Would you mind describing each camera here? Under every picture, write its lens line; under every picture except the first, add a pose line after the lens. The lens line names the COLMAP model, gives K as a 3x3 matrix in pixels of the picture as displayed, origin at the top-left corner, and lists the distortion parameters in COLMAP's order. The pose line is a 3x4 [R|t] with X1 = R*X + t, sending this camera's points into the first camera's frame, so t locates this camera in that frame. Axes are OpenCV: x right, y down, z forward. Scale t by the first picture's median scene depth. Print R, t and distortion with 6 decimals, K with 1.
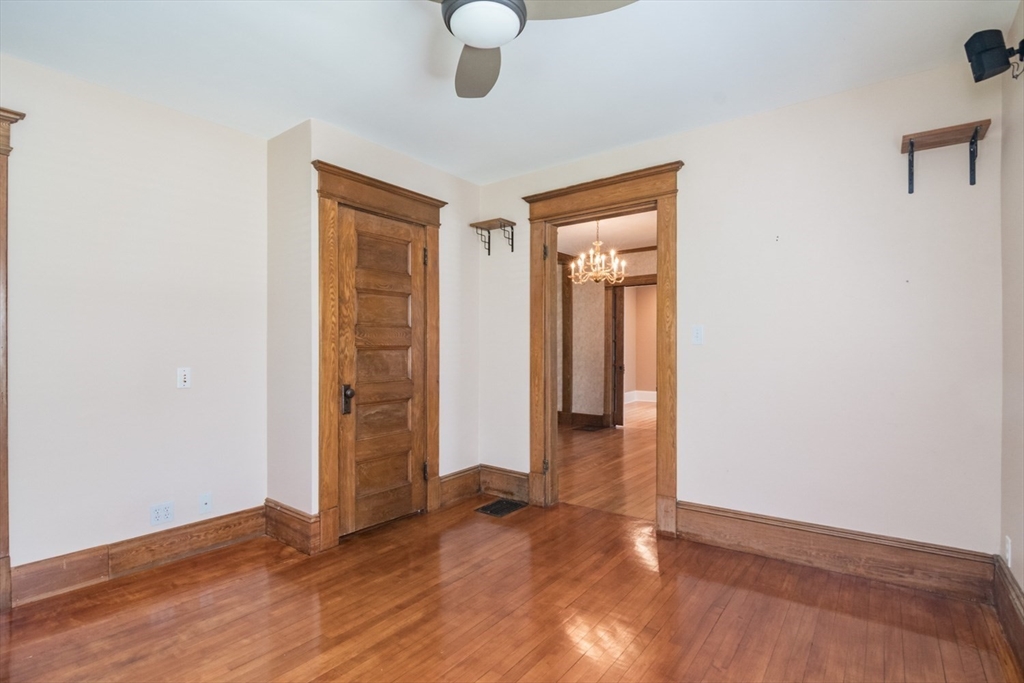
lens RADIAL K [[500.3, 0, 506.5], [0, 500.3, 343.3], [0, 0, 1]] dist [-0.007873, -0.004420]
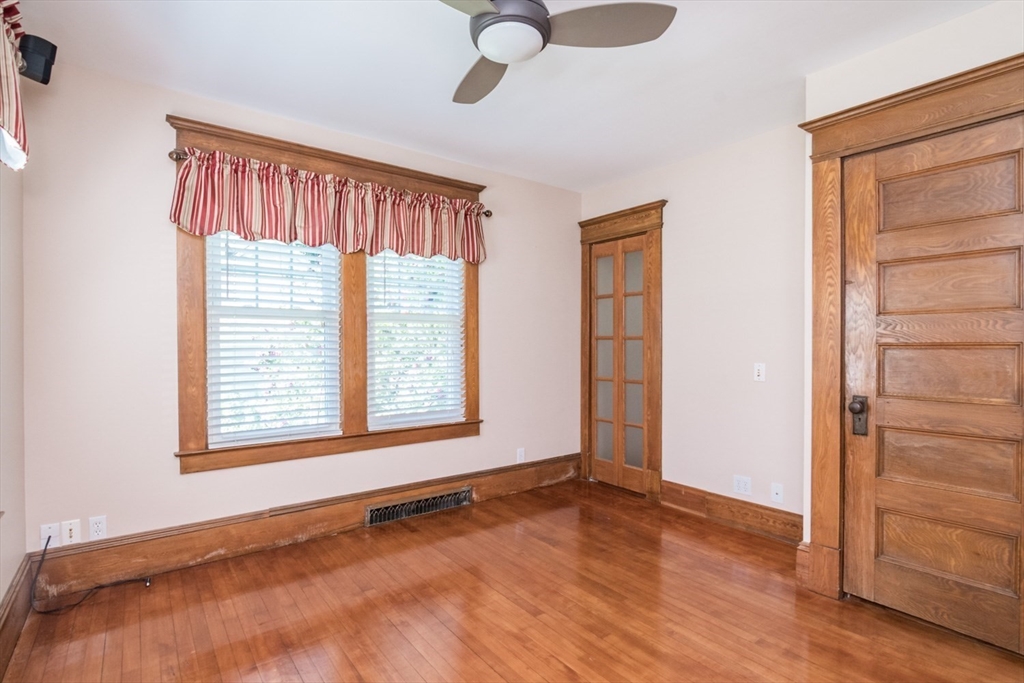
lens RADIAL K [[500.3, 0, 505.7], [0, 500.3, 345.4], [0, 0, 1]] dist [-0.007873, -0.004420]
pose [[-0.272505, 0.002451, -0.962151, 0.550820], [0.007127, 0.999974, 0.000529, 0.004054], [0.962128, -0.006713, -0.272515, 0.718540]]
